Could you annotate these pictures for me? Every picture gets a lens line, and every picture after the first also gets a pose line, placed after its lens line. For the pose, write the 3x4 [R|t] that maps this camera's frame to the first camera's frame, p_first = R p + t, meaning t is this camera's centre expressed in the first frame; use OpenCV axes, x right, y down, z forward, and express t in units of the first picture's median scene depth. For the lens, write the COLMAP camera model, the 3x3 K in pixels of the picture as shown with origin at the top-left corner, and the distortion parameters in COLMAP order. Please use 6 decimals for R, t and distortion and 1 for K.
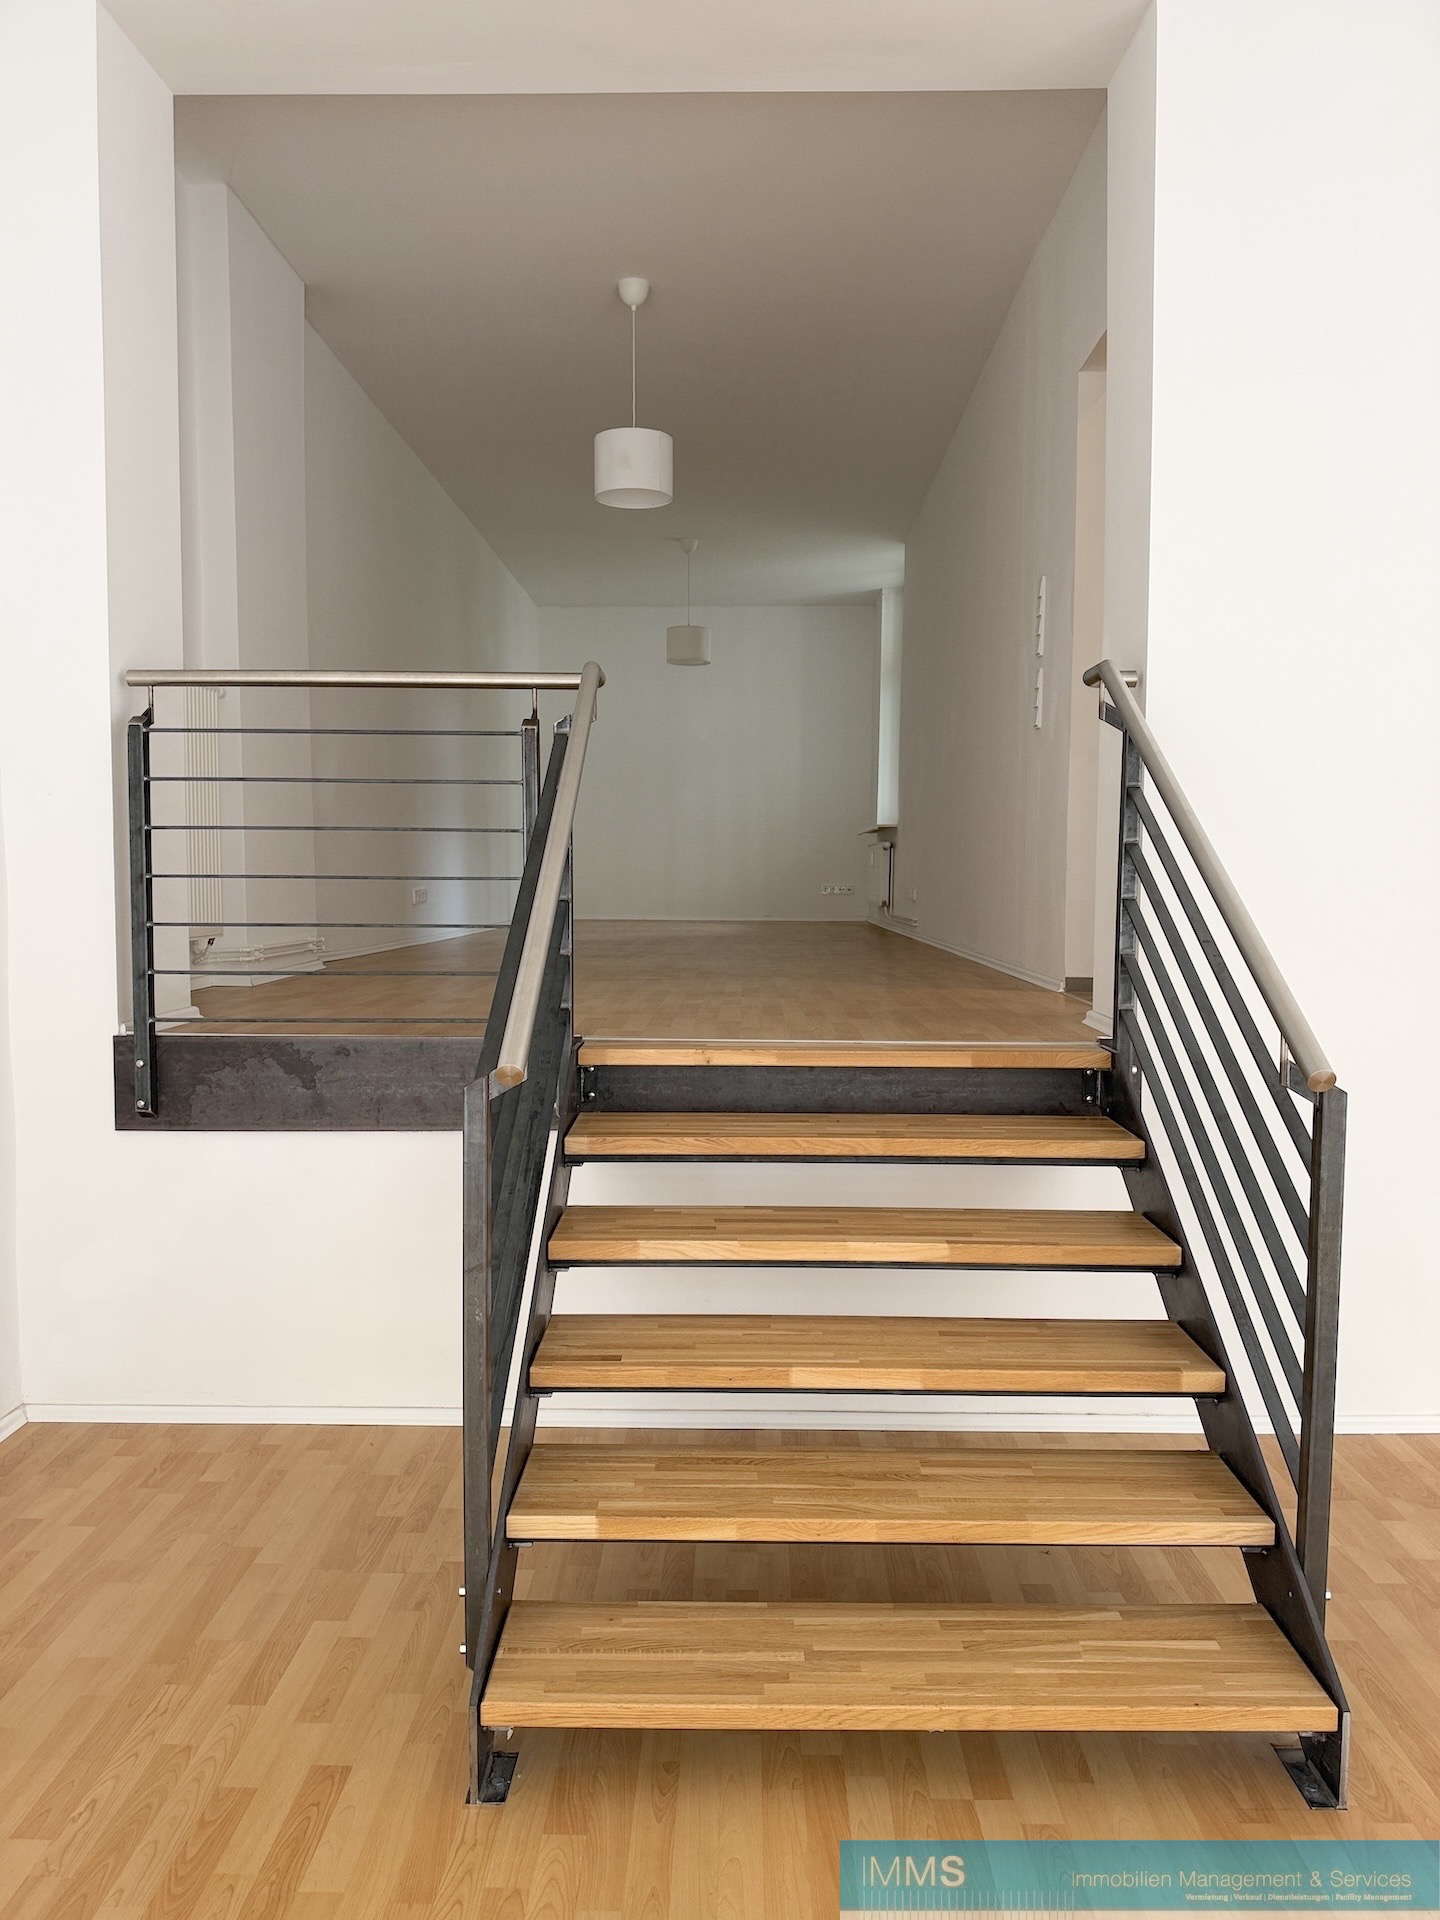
lens RADIAL K [[1438.2, 0, 756.3], [0, 1438.2, 928.1], [0, 0, 1]] dist [0.085098, -0.121795]
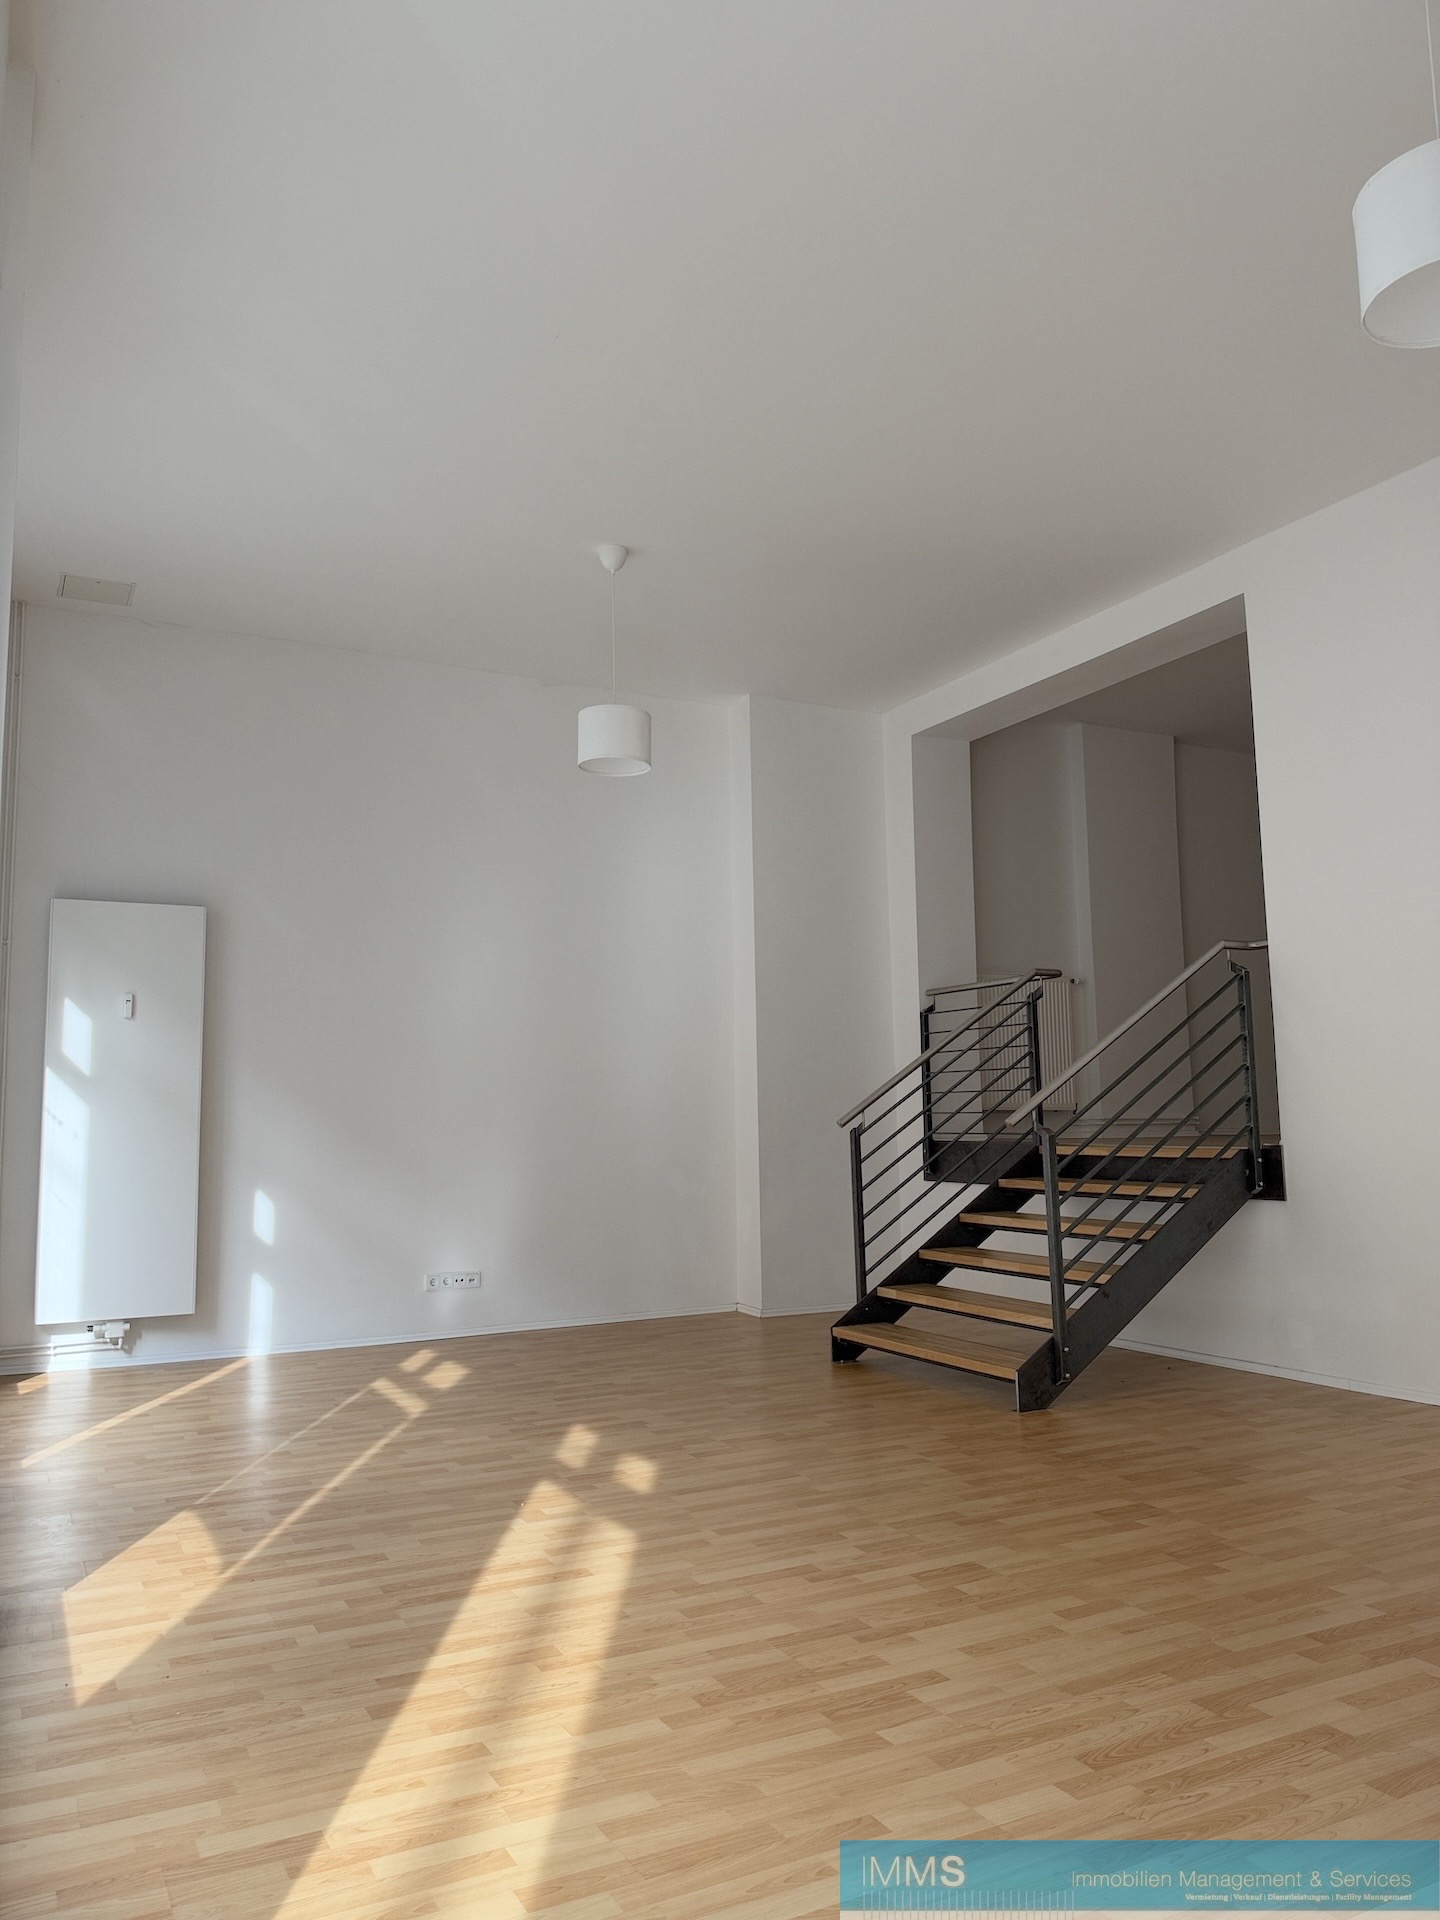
lens RADIAL K [[1407.2, 0, 715.2], [0, 1407.2, 951.2], [0, 0, 1]] dist [0.003015, -0.009498]
pose [[0.461548, -0.112098, -0.880004, 1.702111], [-0.025697, 0.989878, -0.139572, 0.112760], [0.886743, 0.087033, 0.453996, -0.455912]]
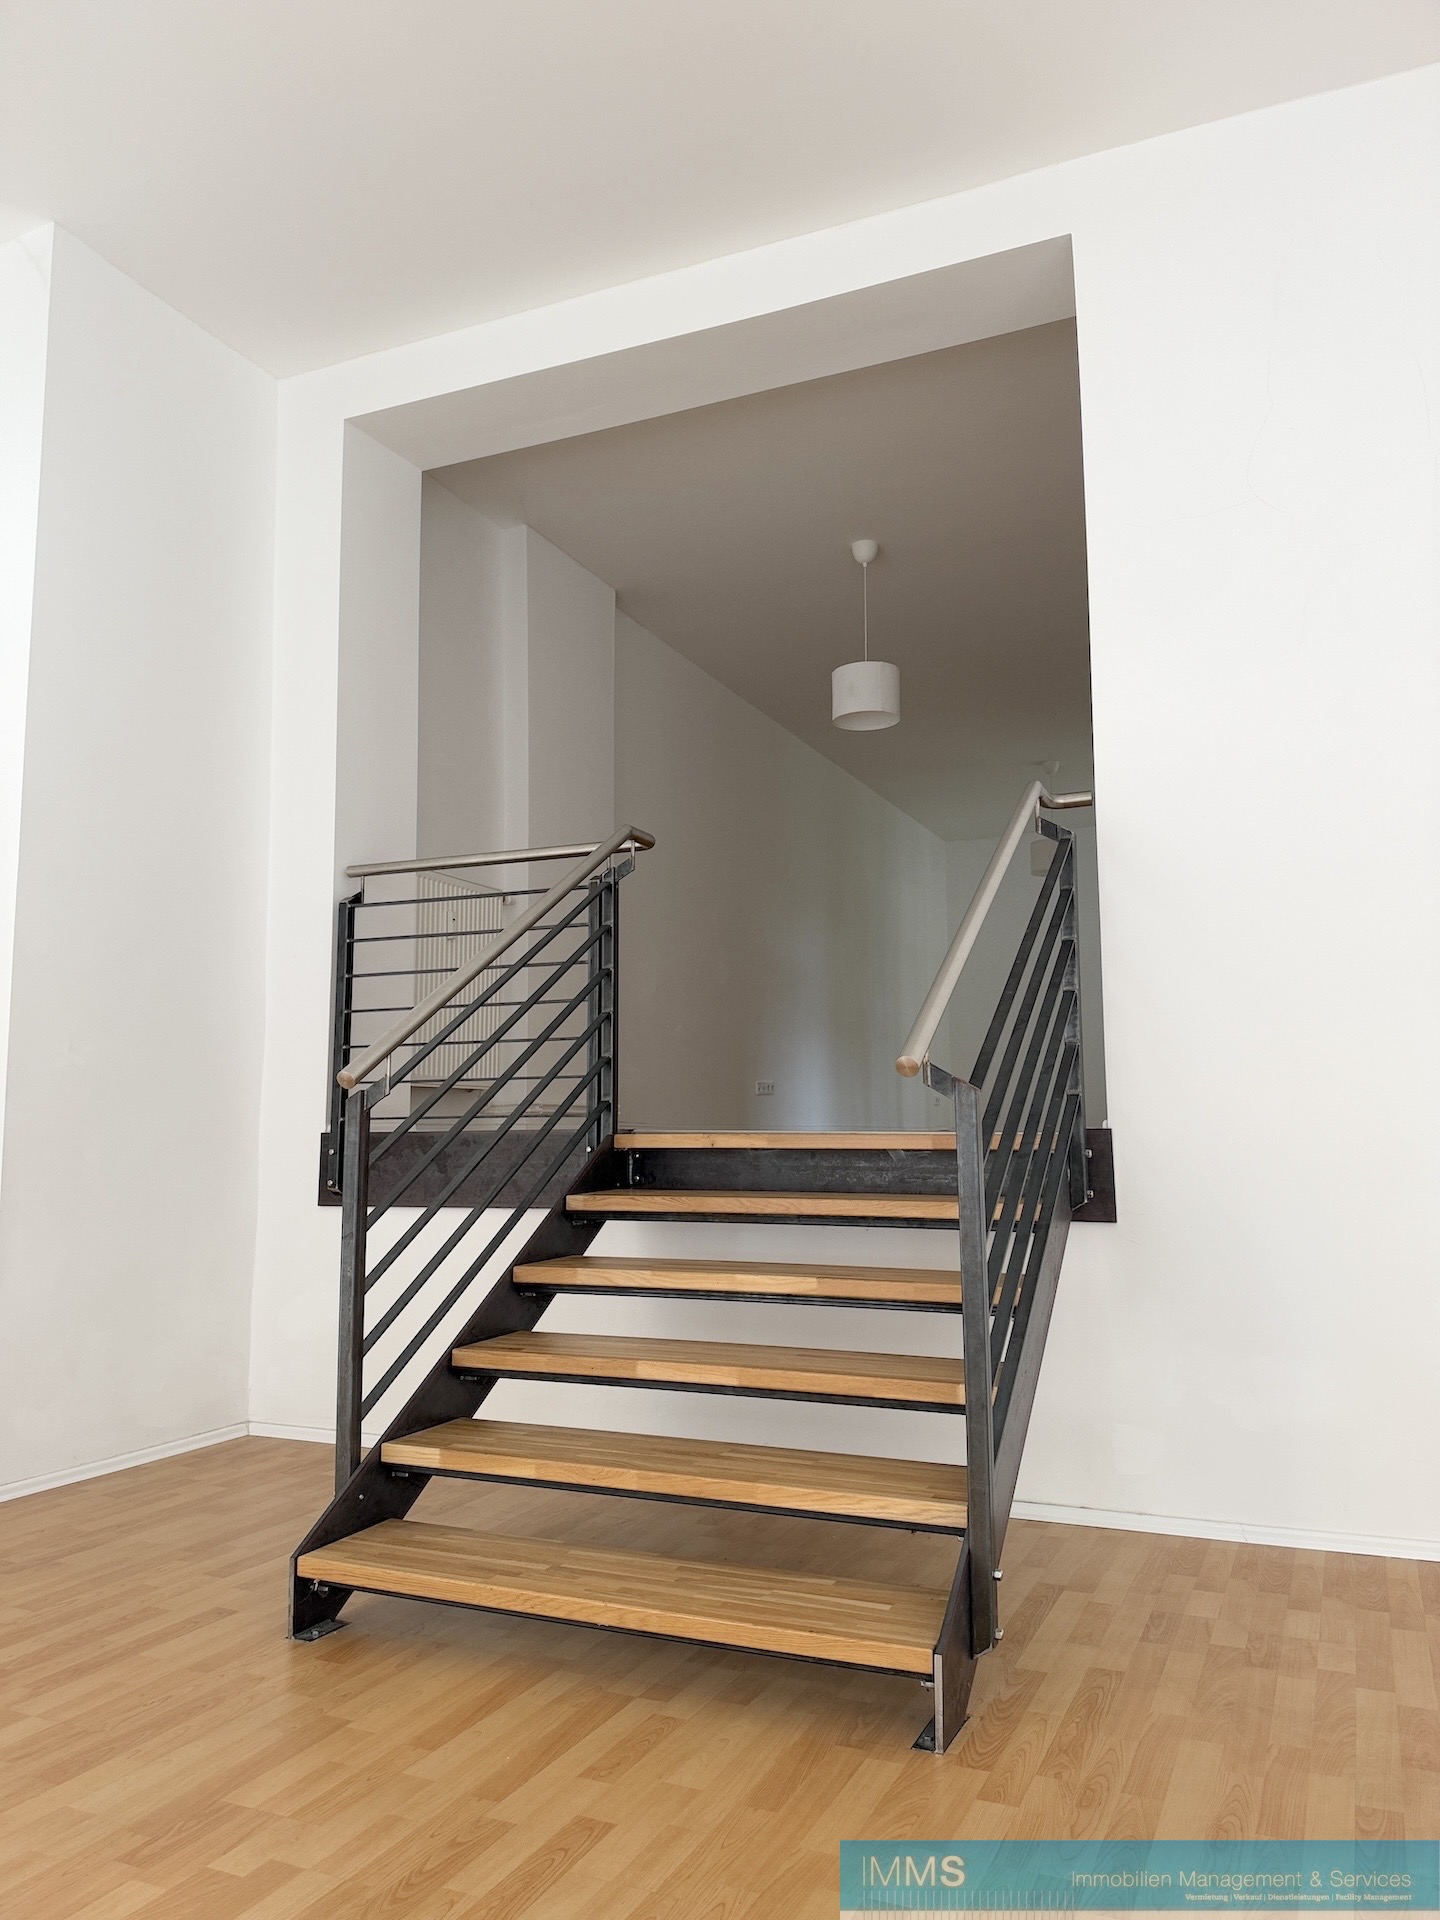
lens RADIAL K [[1426.1, 0, 712.3], [0, 1426.1, 926.6], [0, 0, 1]] dist [0.190557, -0.318881]
pose [[0.909416, -0.065997, -0.410618, 0.505848], [-0.010384, 0.983418, -0.181058, 0.142509], [0.415758, 0.168921, 0.893650, -0.086607]]
